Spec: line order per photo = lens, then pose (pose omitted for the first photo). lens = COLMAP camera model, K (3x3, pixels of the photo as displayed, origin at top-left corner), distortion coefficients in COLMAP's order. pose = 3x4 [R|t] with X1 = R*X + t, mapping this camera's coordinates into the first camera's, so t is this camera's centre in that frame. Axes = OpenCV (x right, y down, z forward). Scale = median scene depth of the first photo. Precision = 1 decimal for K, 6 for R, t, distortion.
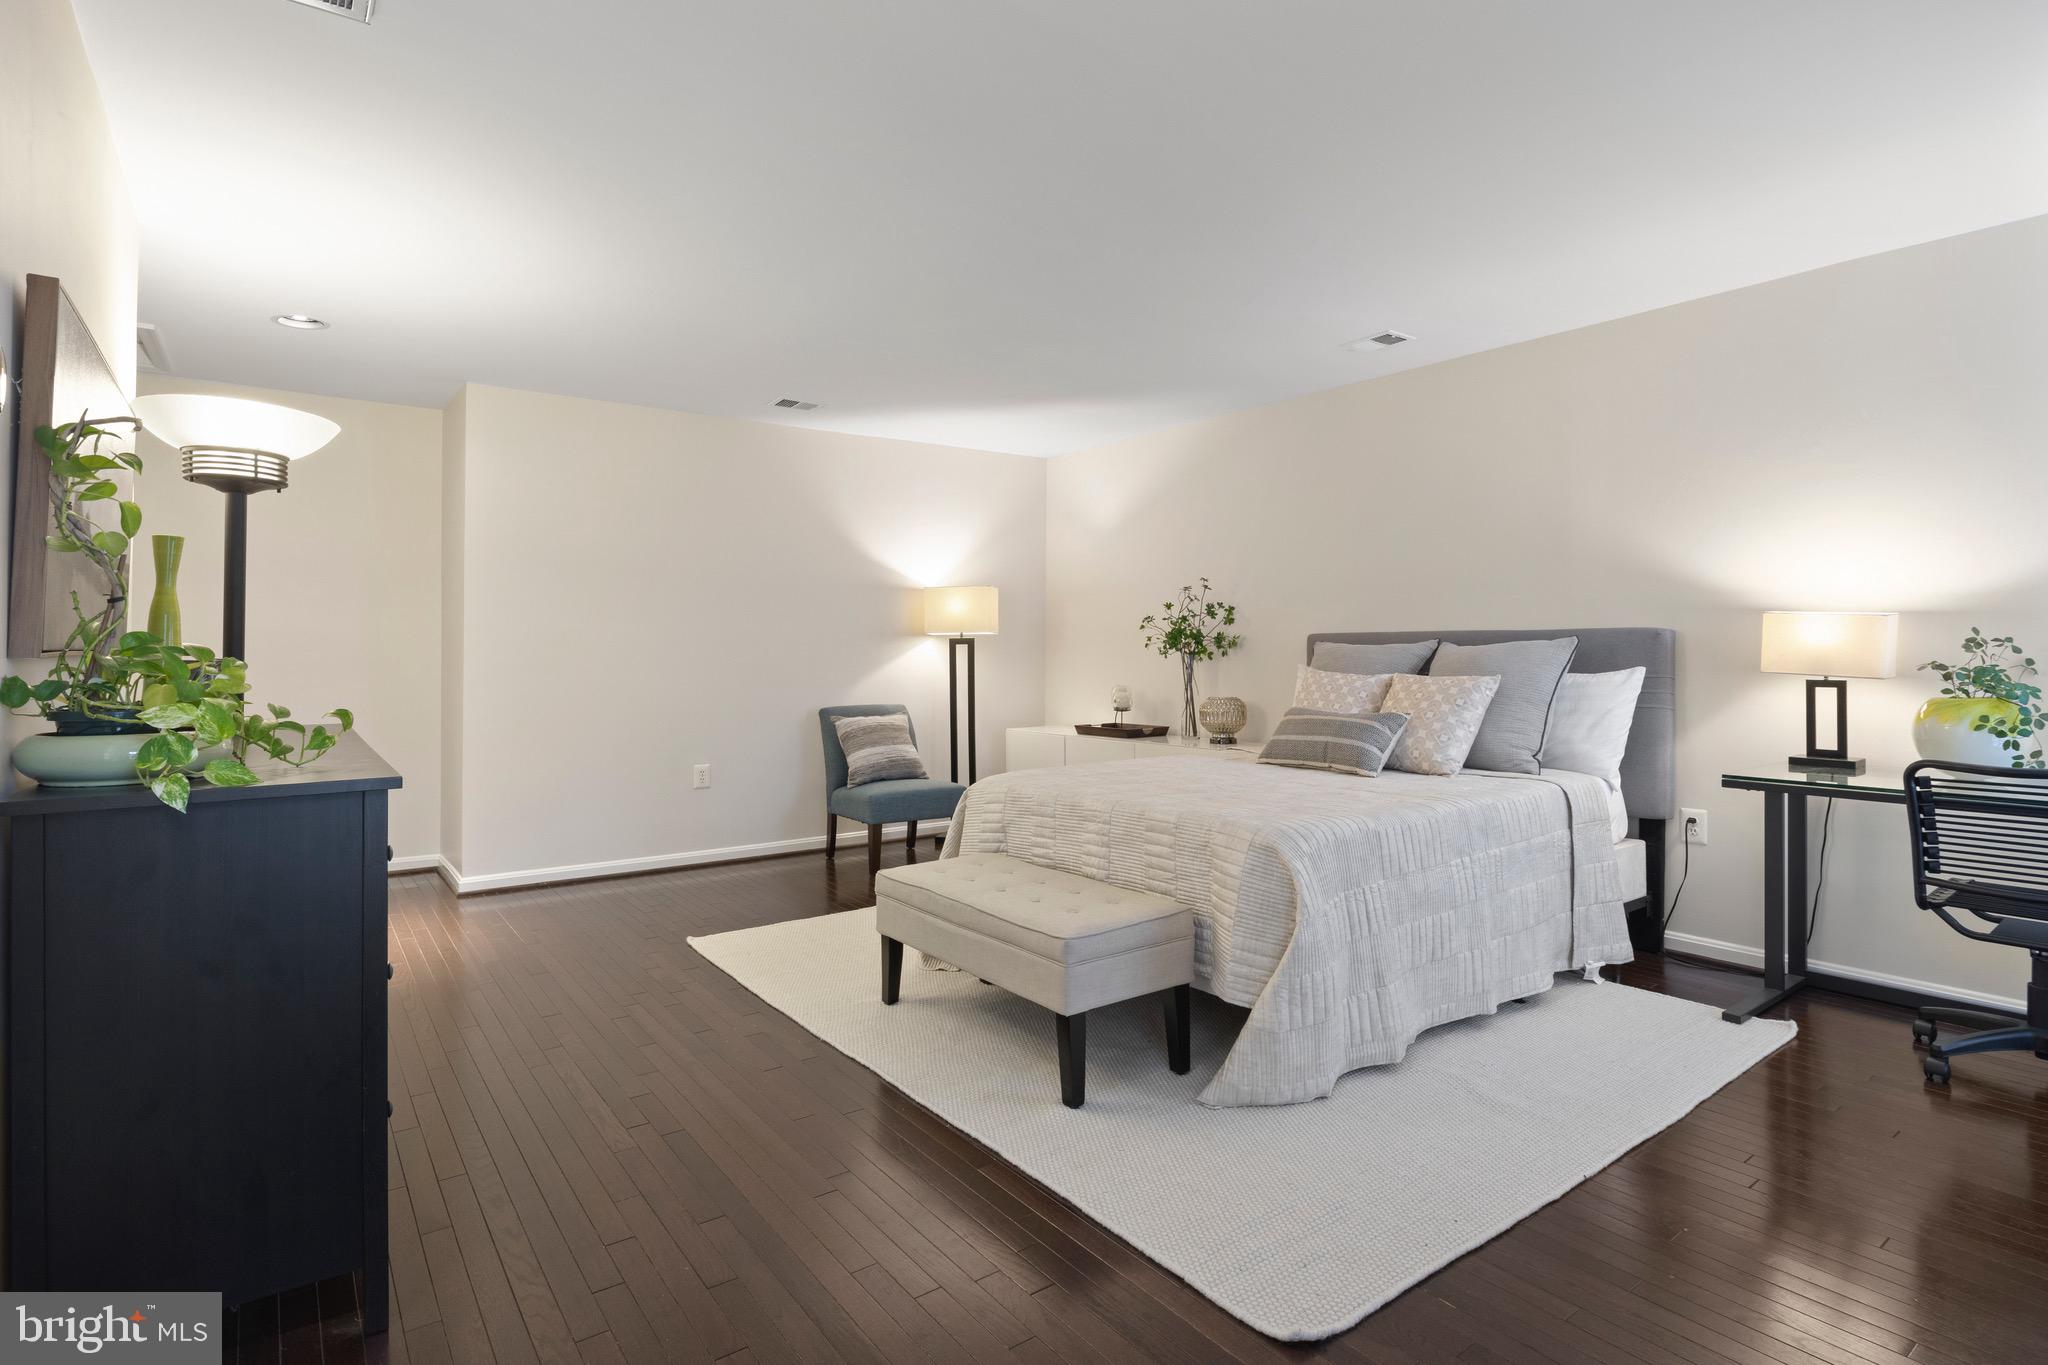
lens RADIAL K [[1023.4, 0, 1016.8], [0, 1023.4, 644.5], [0, 0, 1]] dist [-0.004372, 0.000125]
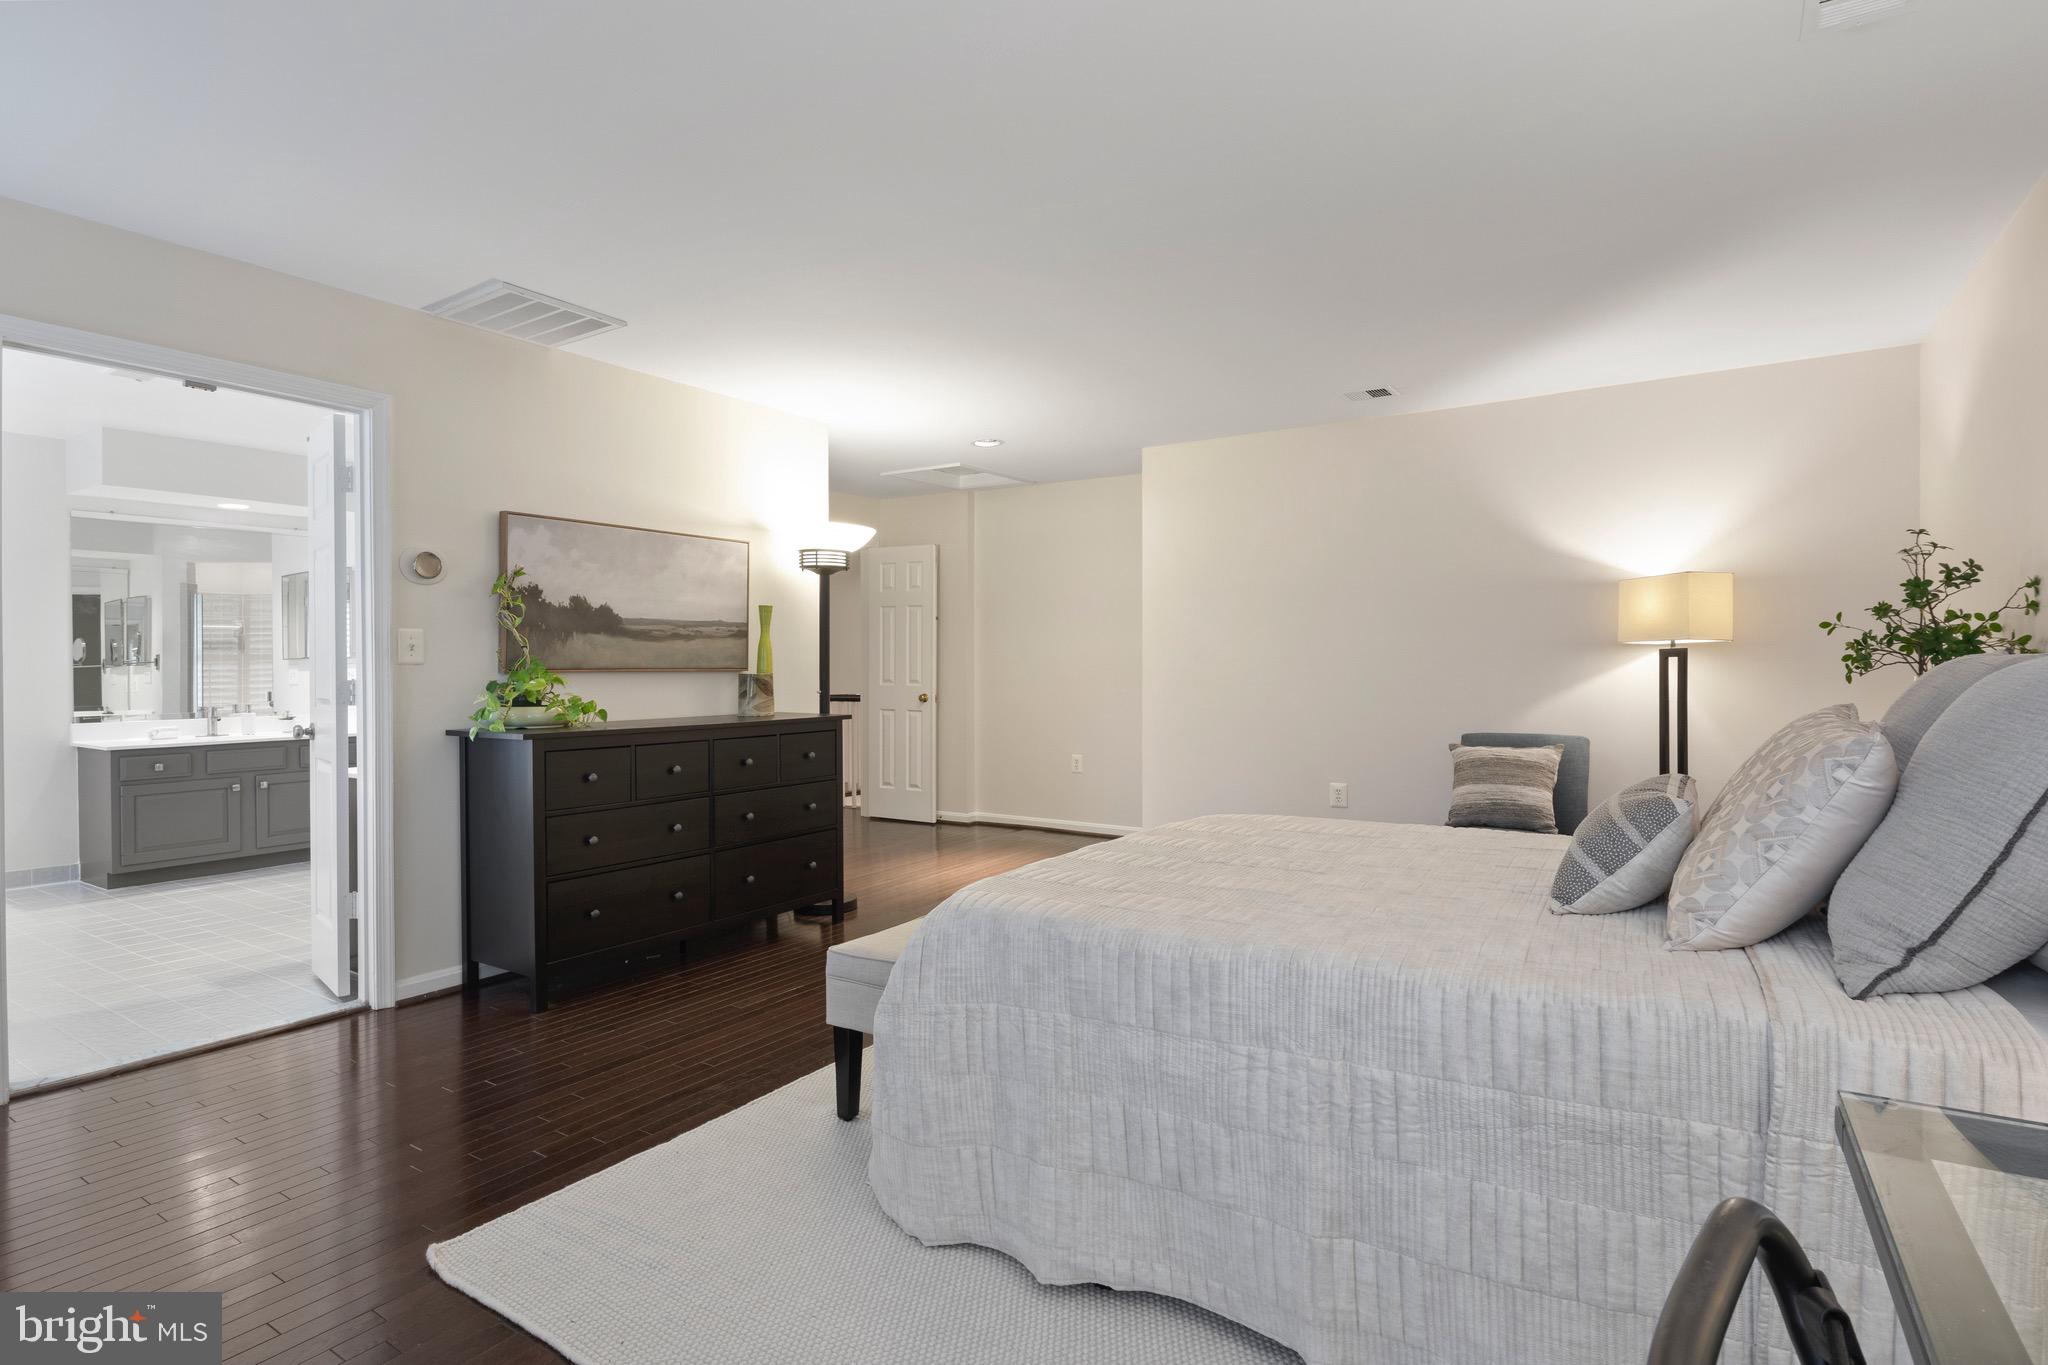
lens RADIAL K [[1027.2, 0, 1028.8], [0, 1027.2, 666.6], [0, 0, 1]] dist [-0.009567, -0.000609]
pose [[0.358529, 0.001607, -0.933517, 0.750052], [0.008421, 0.999952, 0.004955, -0.001305], [0.933480, -0.009637, 0.358499, 0.565662]]
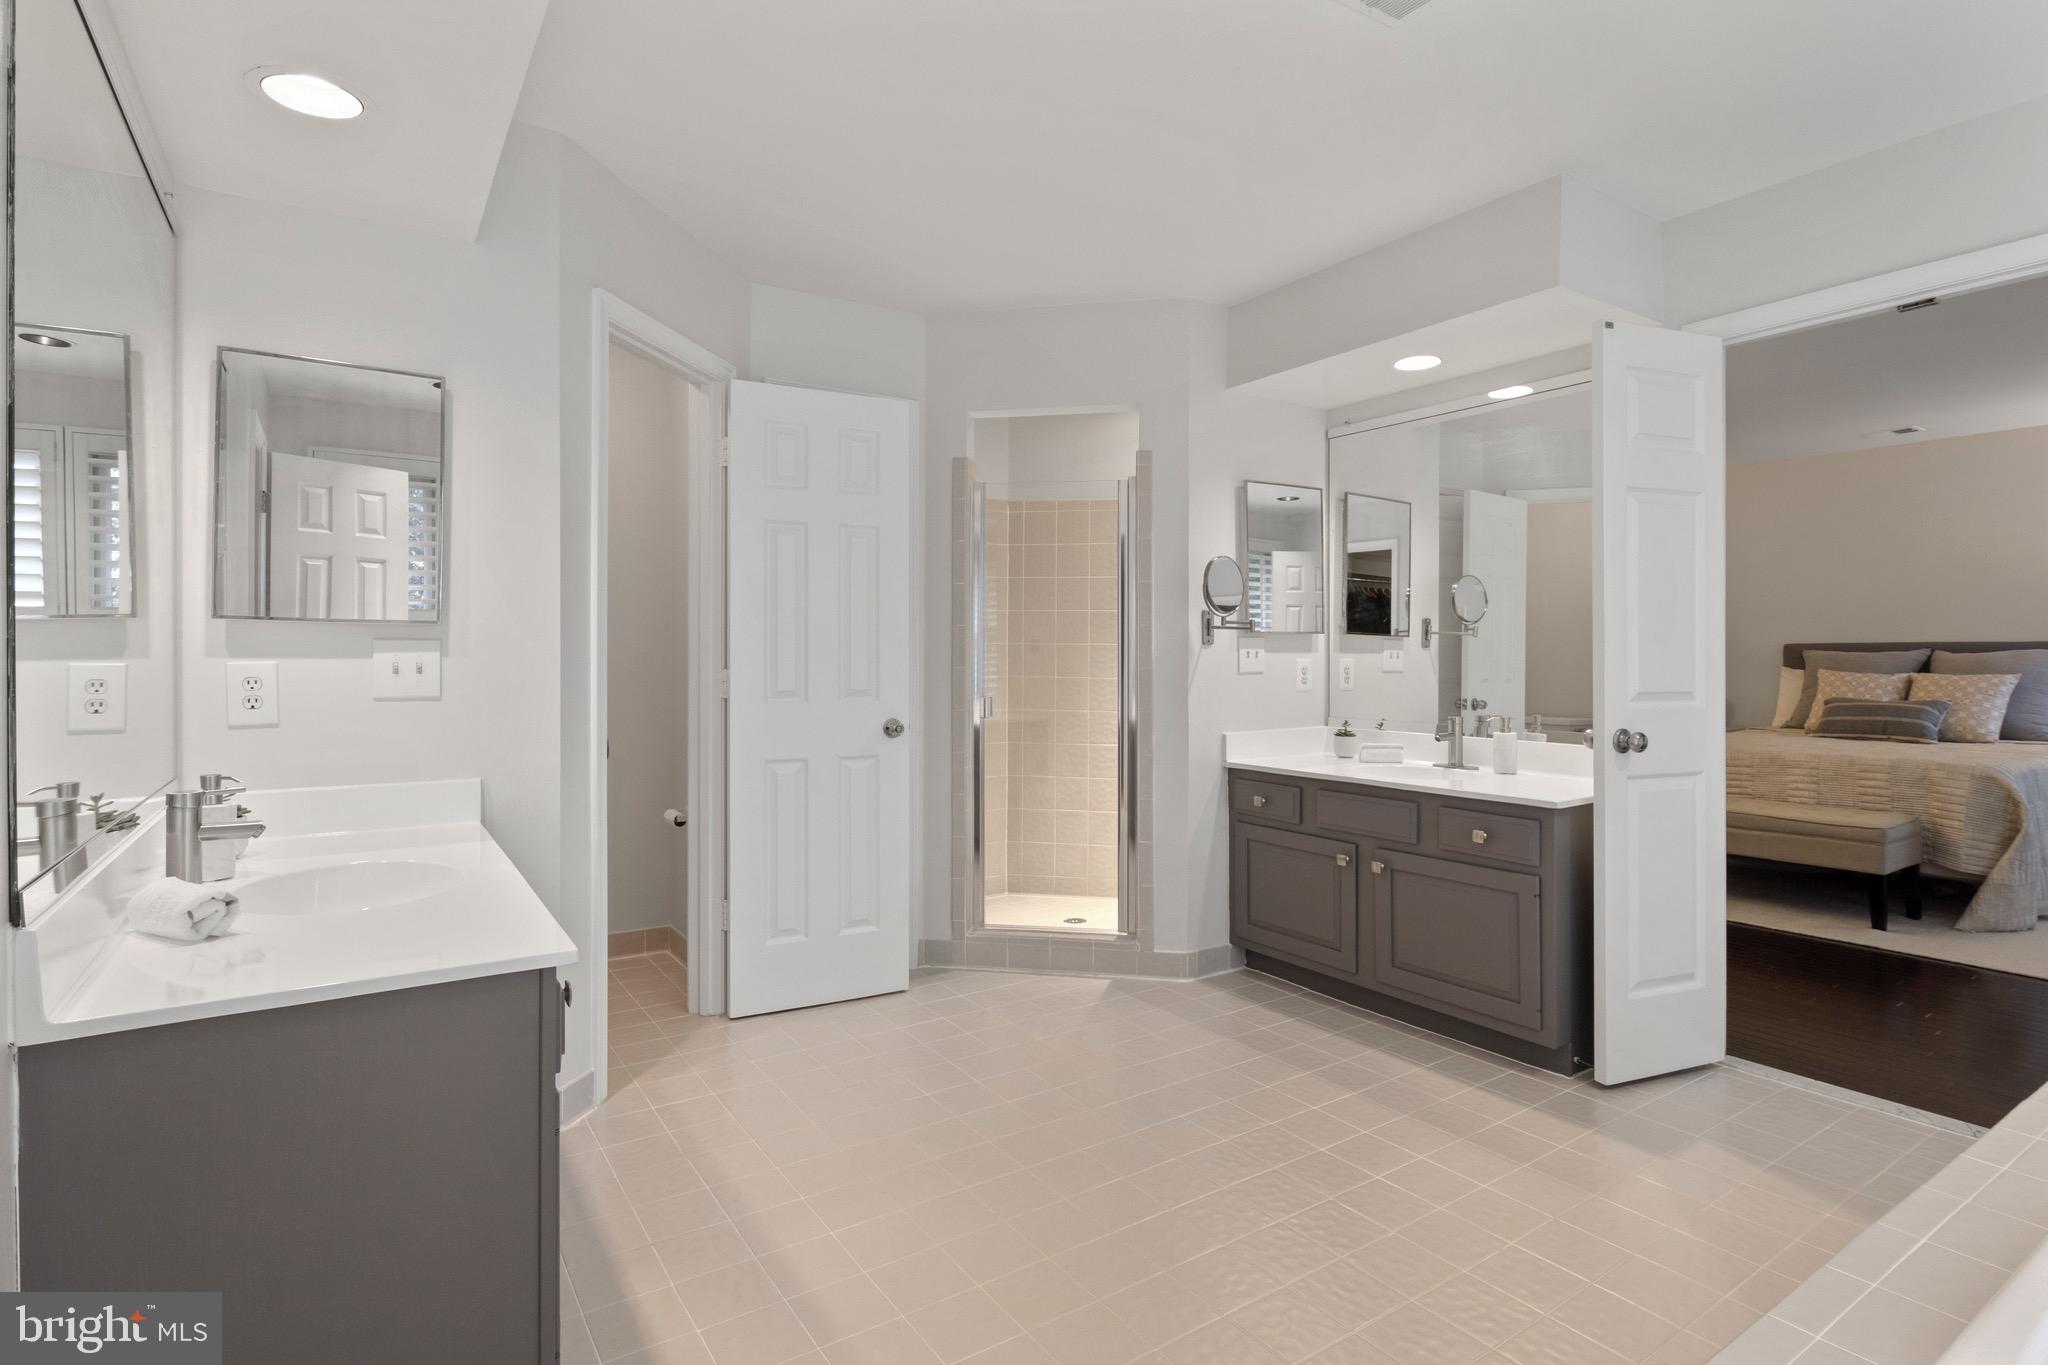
lens RADIAL K [[1017.1, 0, 1023.6], [0, 1017.1, 665.8], [0, 0, 1]] dist [-0.007614, 0.000182]
pose [[0.999016, 0.001228, -0.044333, -0.859918], [-0.000569, 0.999889, 0.014875, -0.001292], [0.044346, -0.014835, 0.998906, -0.473141]]
